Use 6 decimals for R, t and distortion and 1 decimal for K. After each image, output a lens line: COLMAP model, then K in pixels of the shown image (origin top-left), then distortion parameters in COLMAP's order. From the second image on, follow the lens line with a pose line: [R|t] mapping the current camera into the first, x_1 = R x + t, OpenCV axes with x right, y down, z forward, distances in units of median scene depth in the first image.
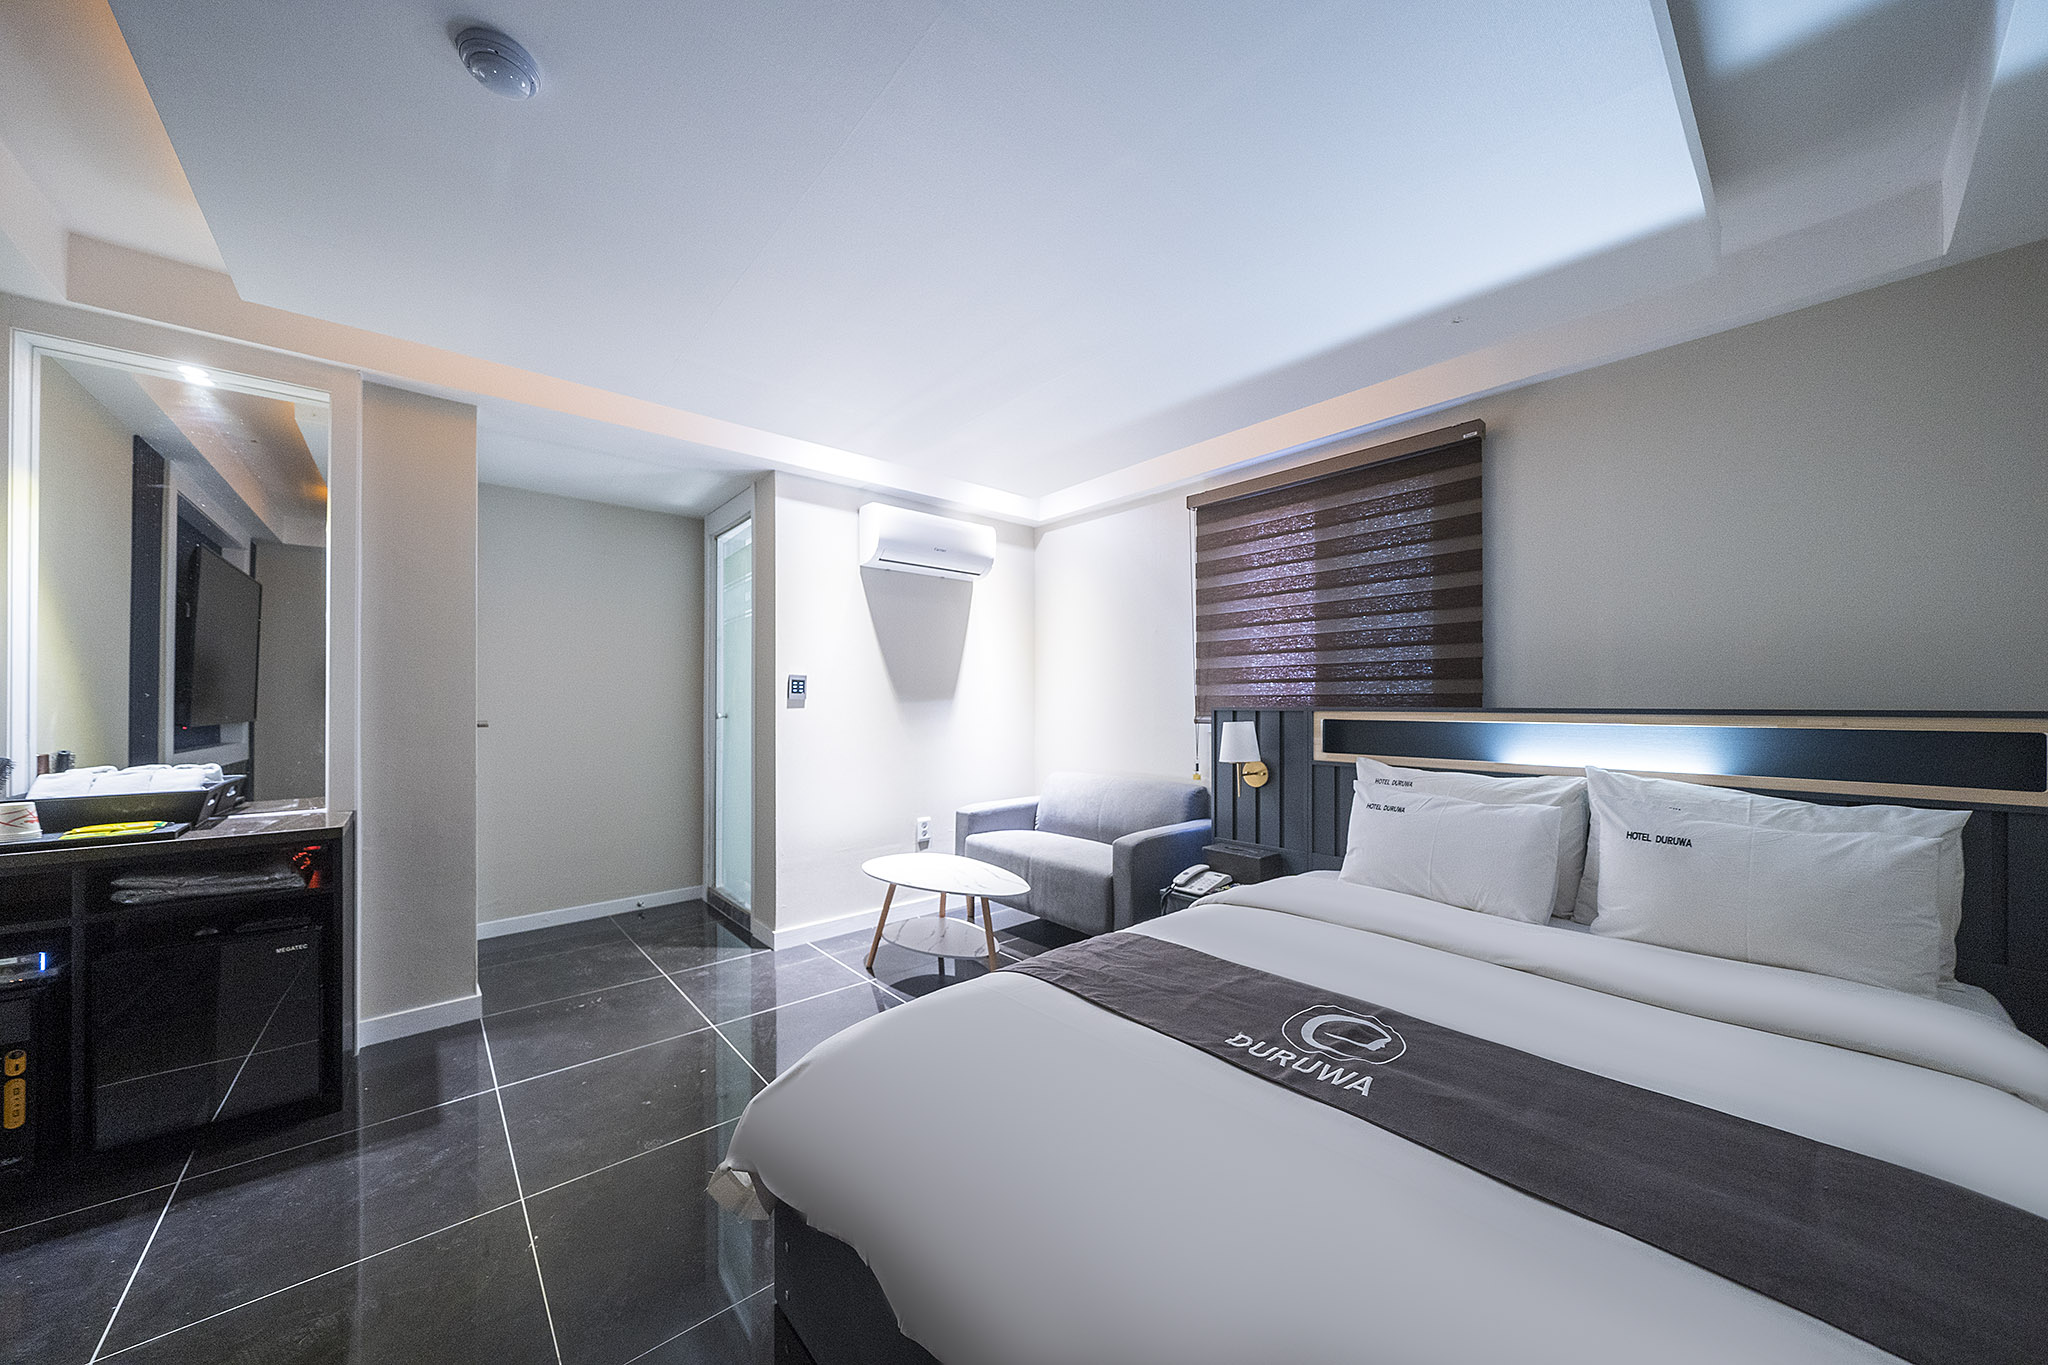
lens RADIAL K [[710.6, 0, 1017.4], [0, 710.6, 700.1], [0, 0, 1]] dist [-0.001047, -0.000033]
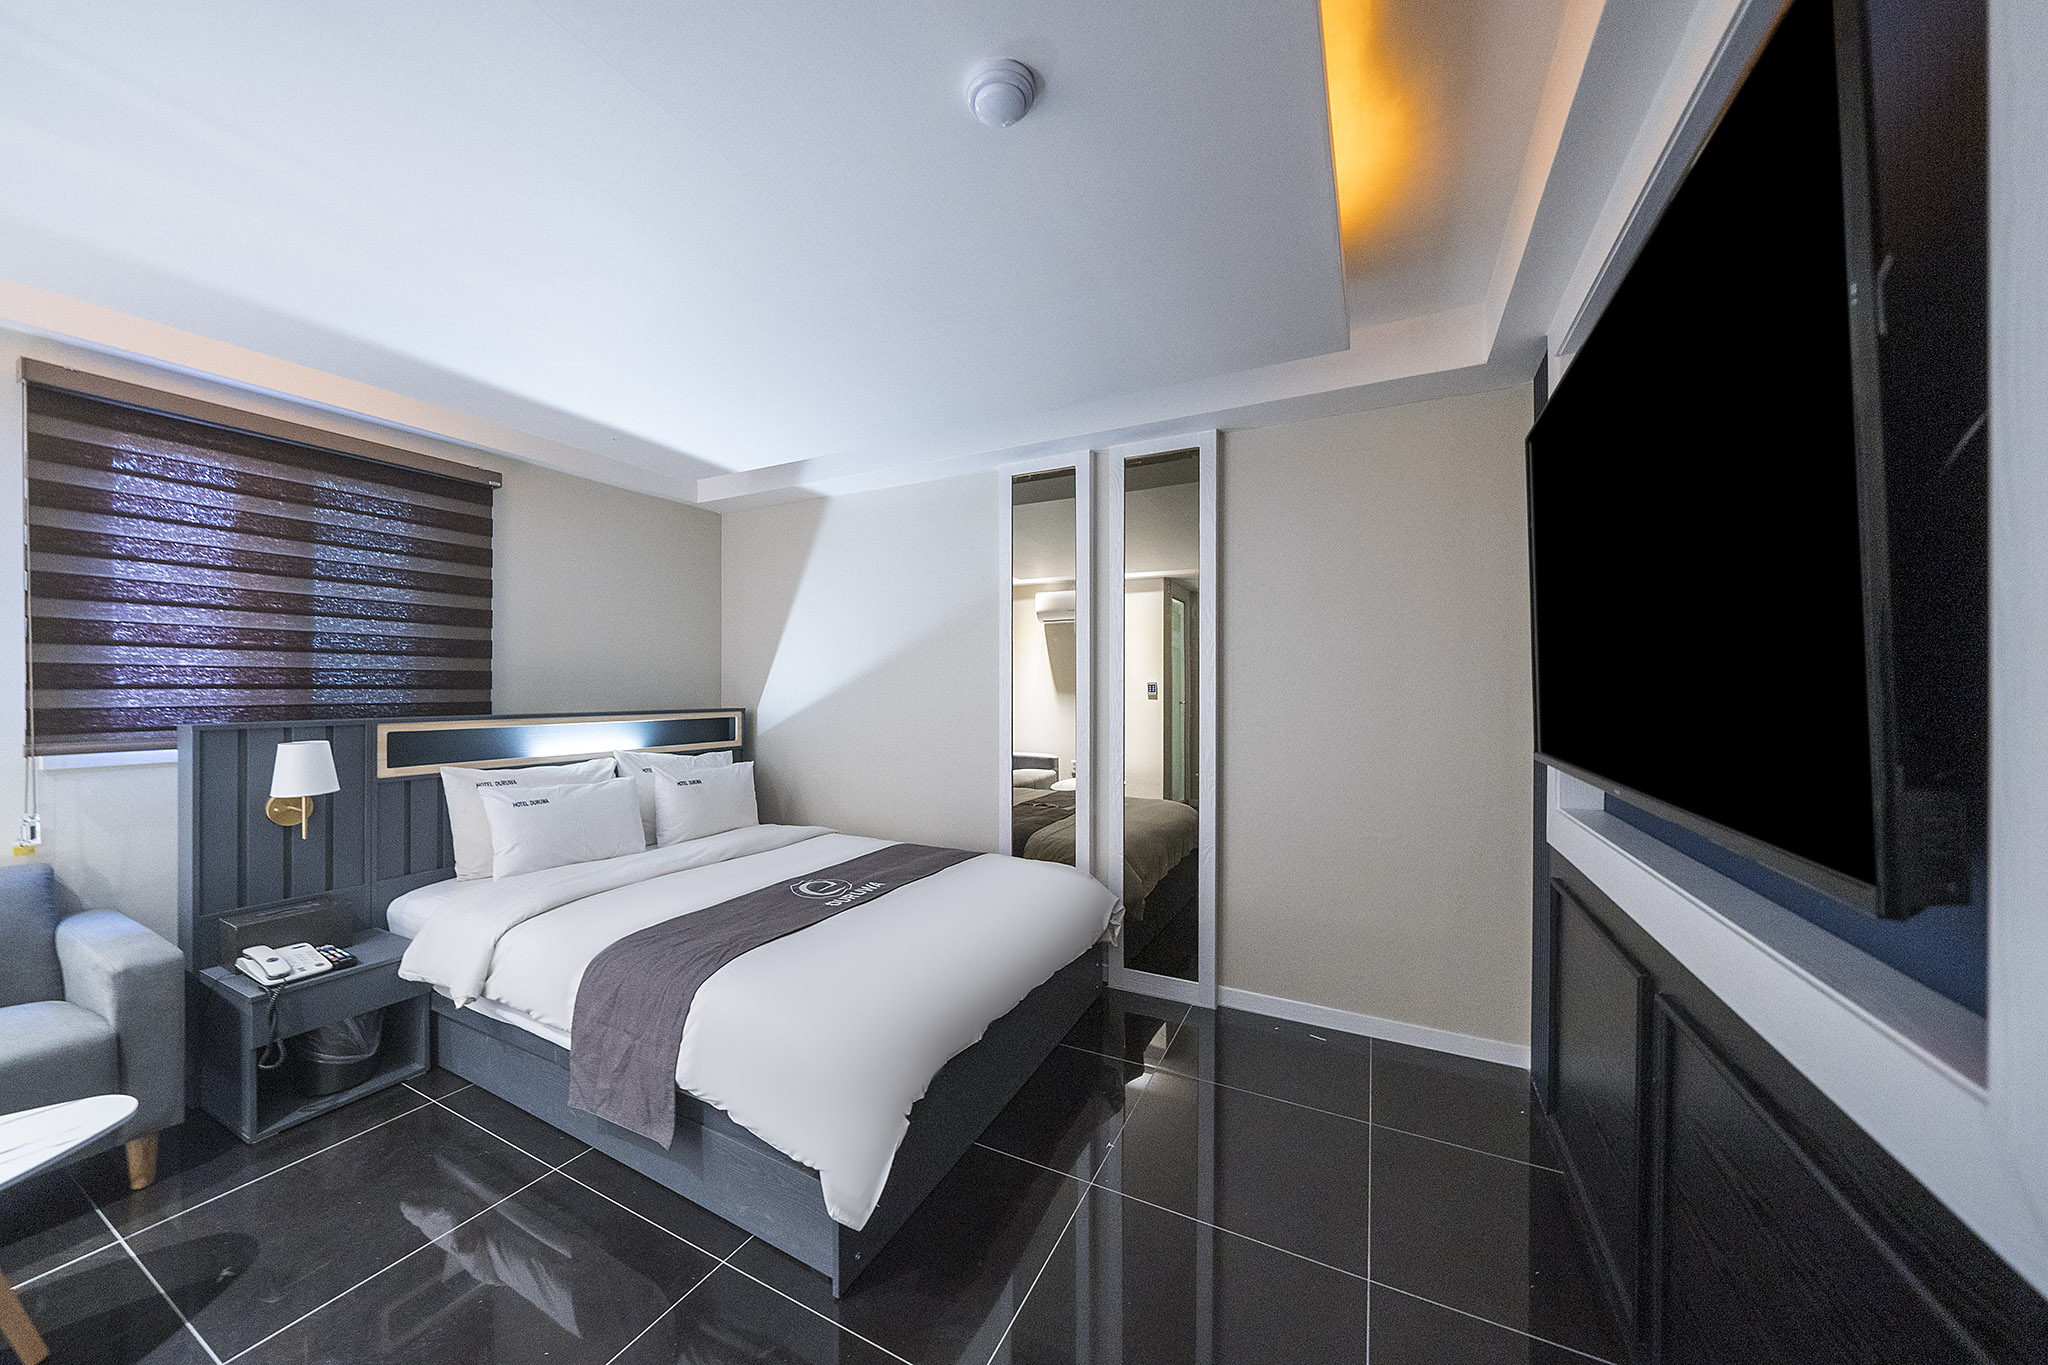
lens RADIAL K [[710.6, 0, 1012.7], [0, 710.6, 685.7], [0, 0, 1]] dist [-0.001047, -0.000033]
pose [[-0.378294, 0.005904, 0.925667, -0.706729], [-0.001894, 0.999973, -0.007152, -0.027047], [-0.925683, -0.004459, -0.378273, 0.588075]]
